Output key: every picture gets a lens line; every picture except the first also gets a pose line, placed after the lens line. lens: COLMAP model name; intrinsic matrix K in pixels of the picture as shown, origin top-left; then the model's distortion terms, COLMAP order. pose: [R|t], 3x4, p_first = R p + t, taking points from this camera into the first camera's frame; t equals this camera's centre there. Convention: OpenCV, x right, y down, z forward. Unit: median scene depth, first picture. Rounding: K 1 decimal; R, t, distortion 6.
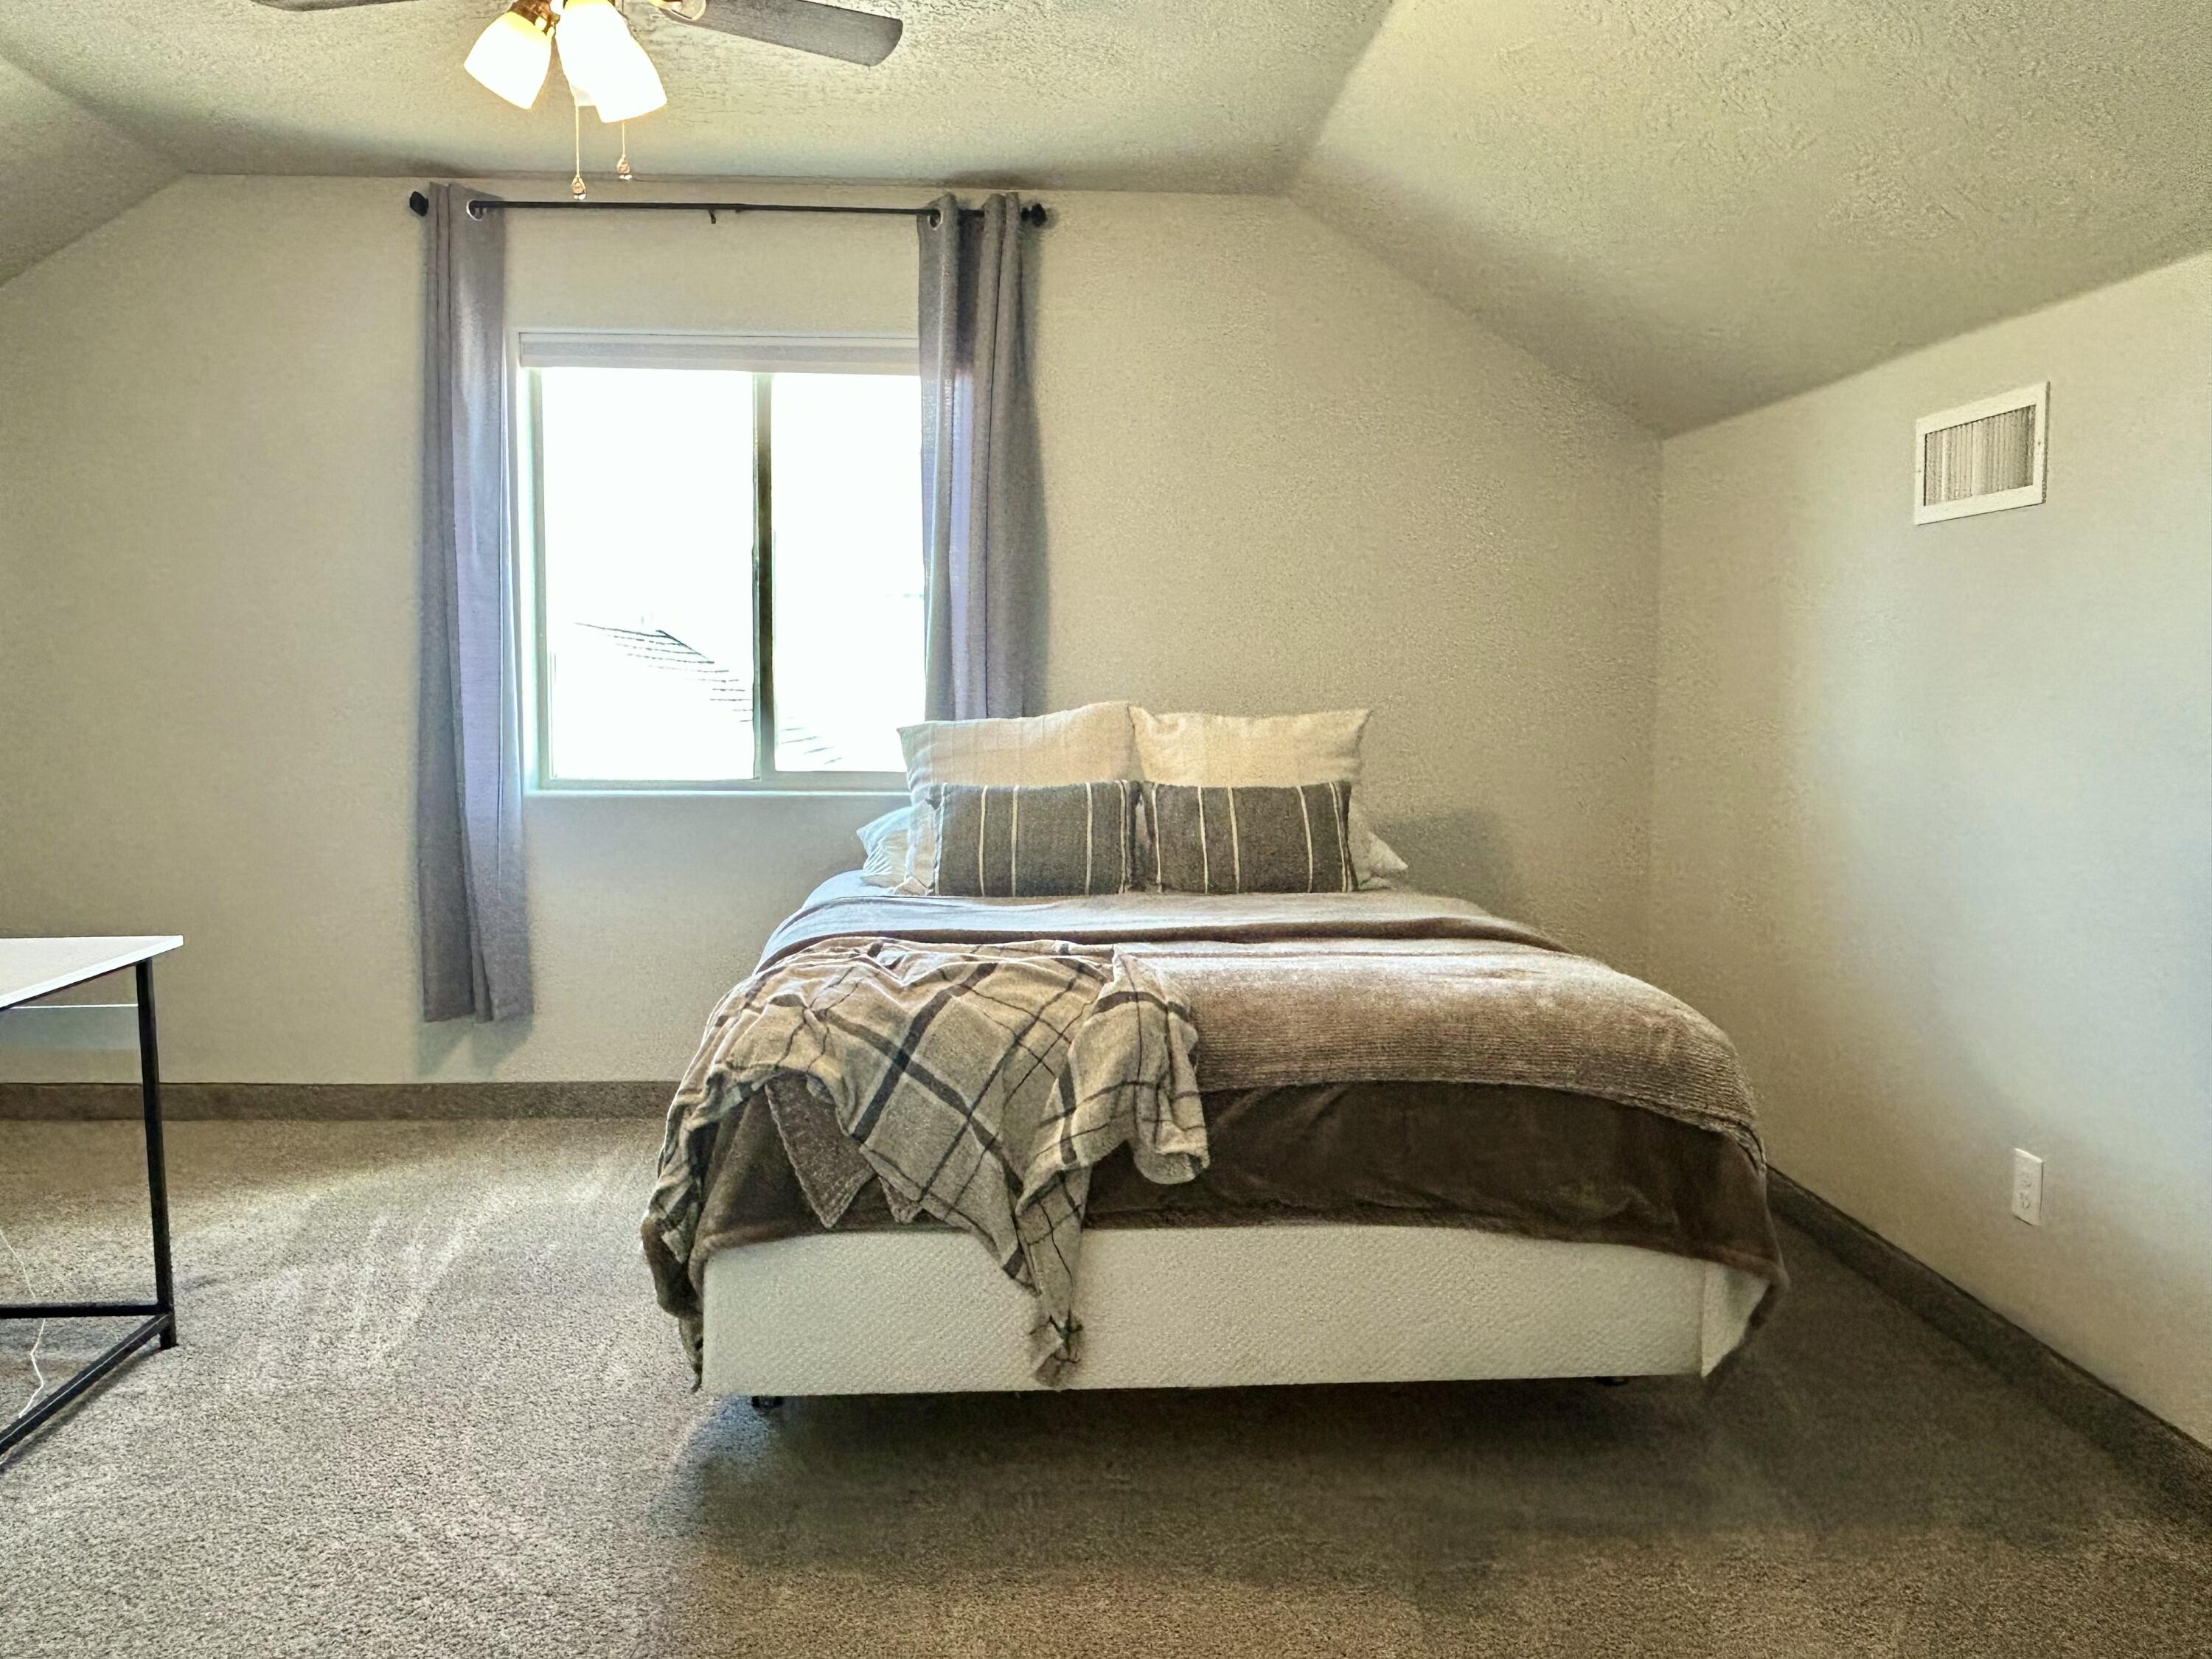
lens RADIAL K [[1638.1, 0, 1105.7], [0, 1638.1, 831.7], [0, 0, 1]] dist [0.038254, -0.077445]
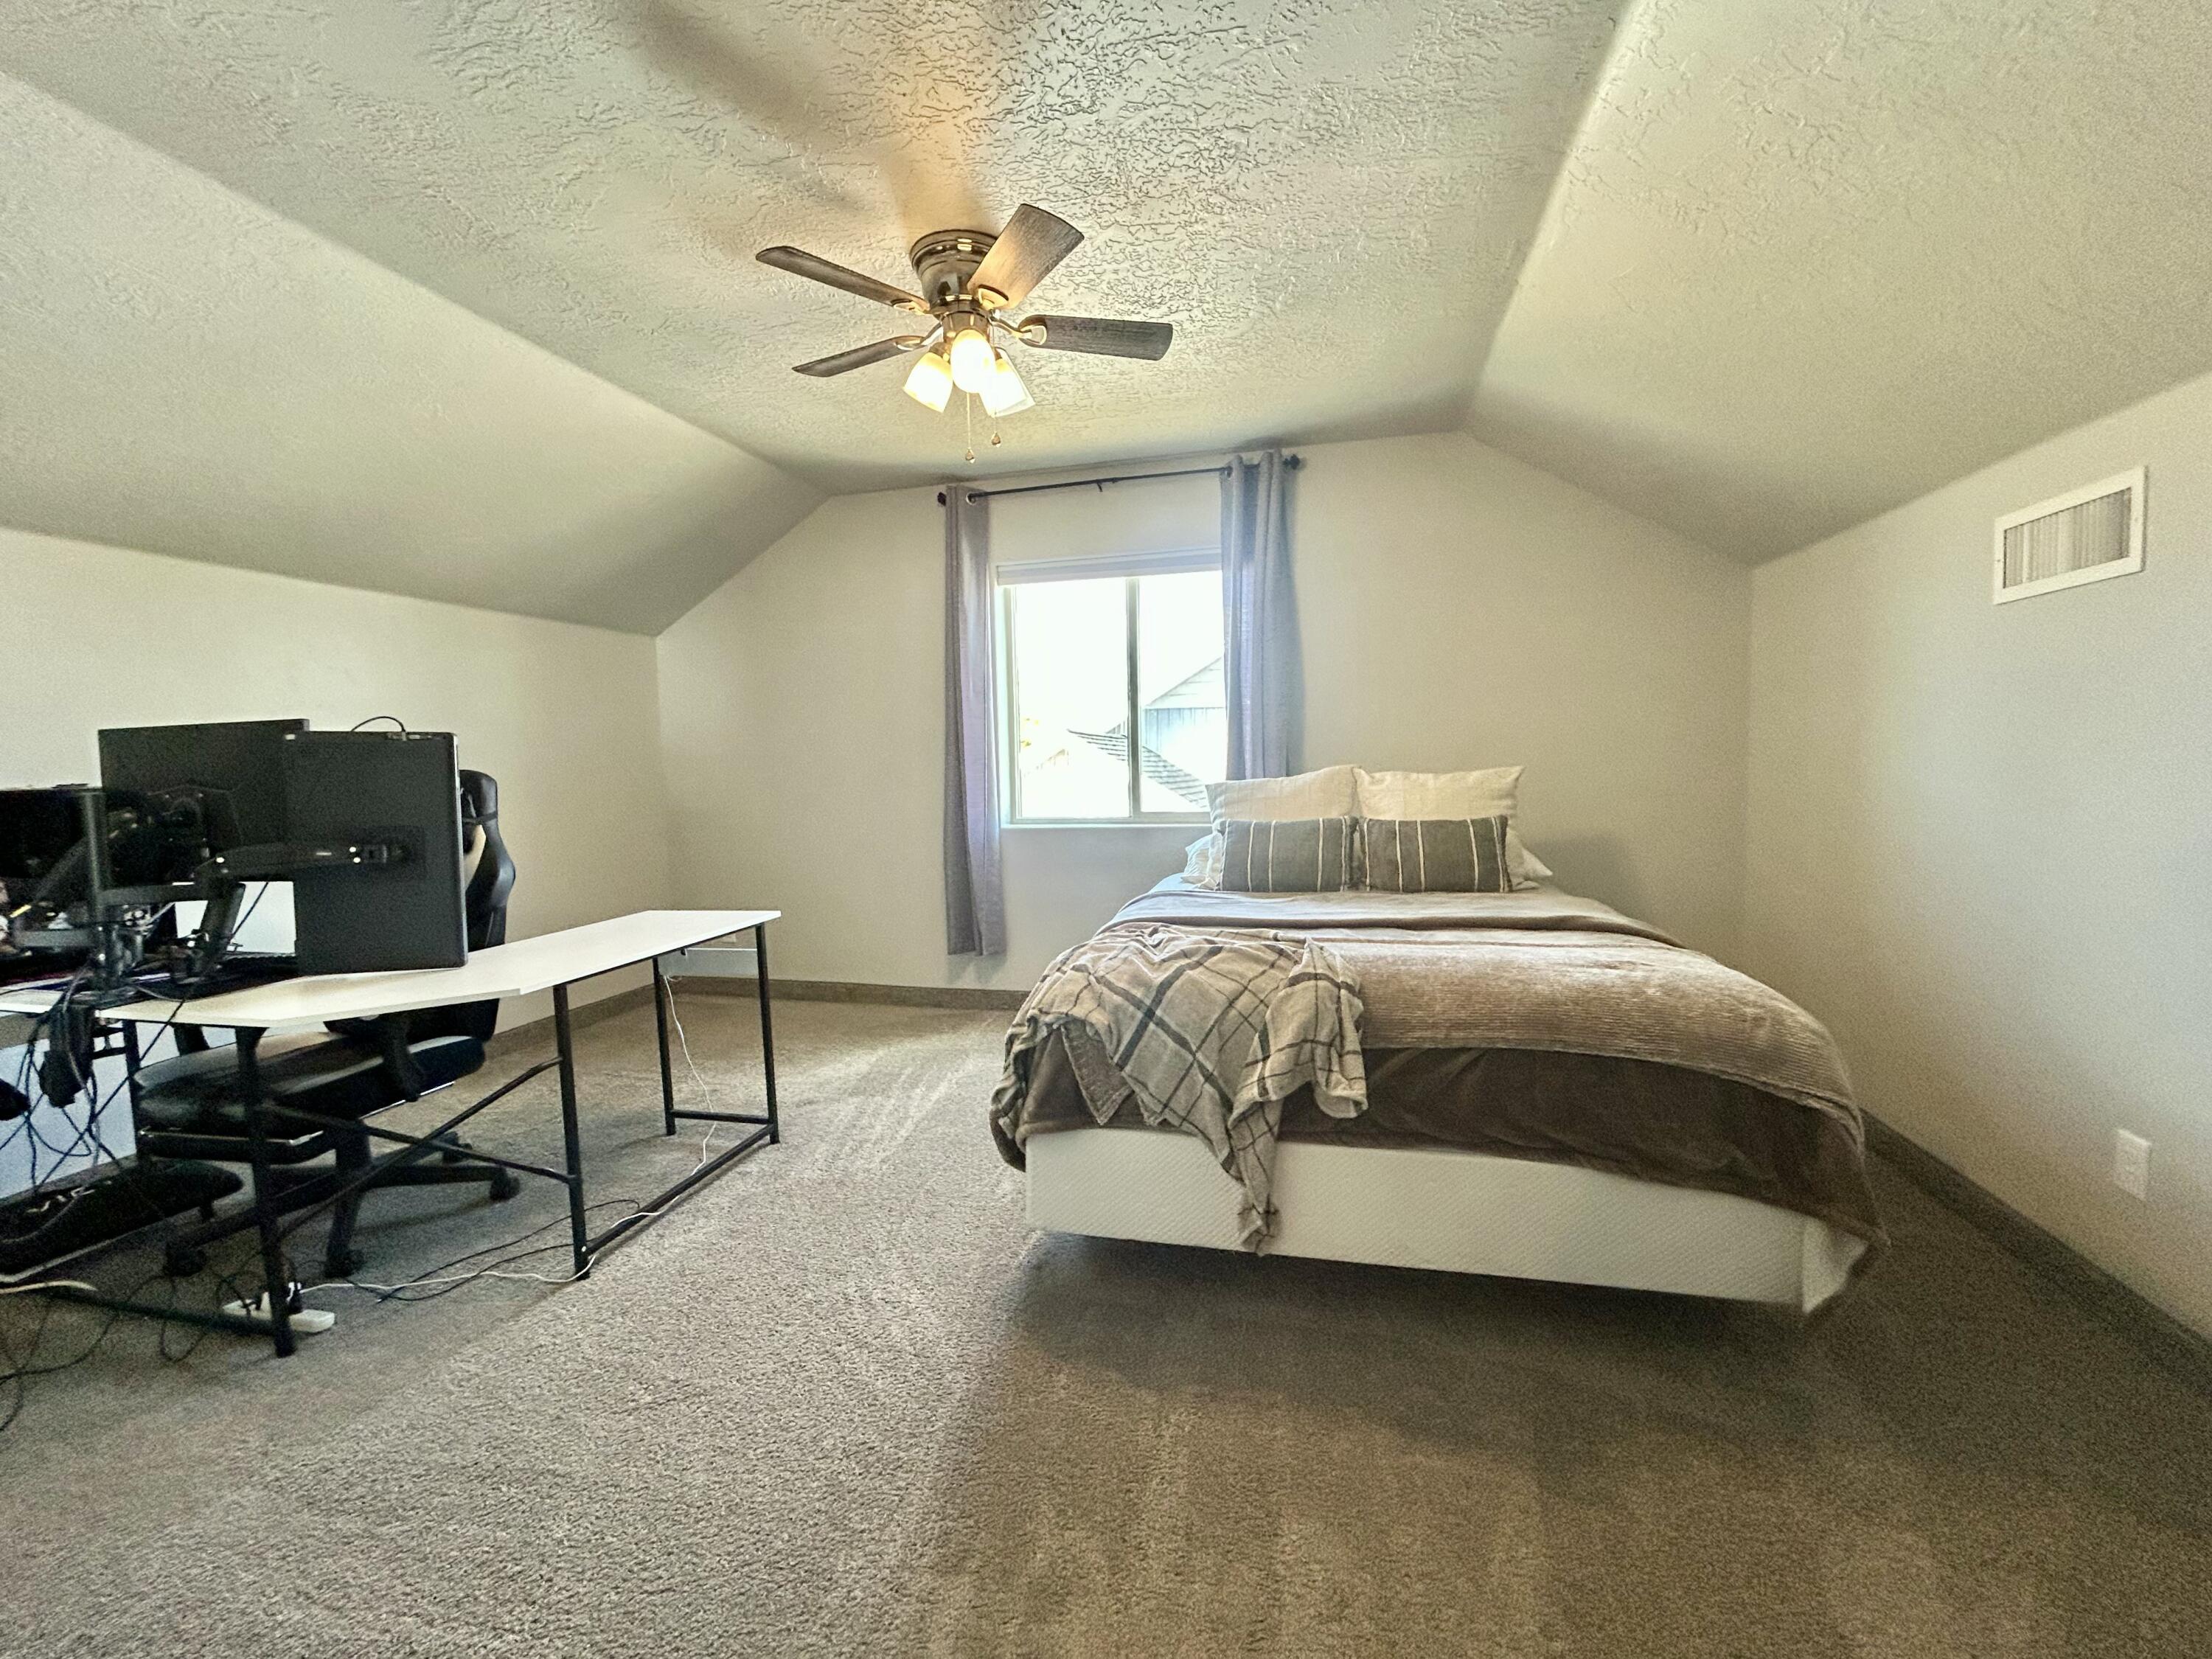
lens RADIAL K [[898.6, 0, 1106.0], [0, 898.6, 829.5], [0, 0, 1]] dist [0.000012, 0.000479]
pose [[0.956163, -0.004868, -0.292793, 0.068601], [0.000748, 0.999899, -0.014183, -0.012159], [0.292833, 0.013342, 0.956071, 0.214862]]
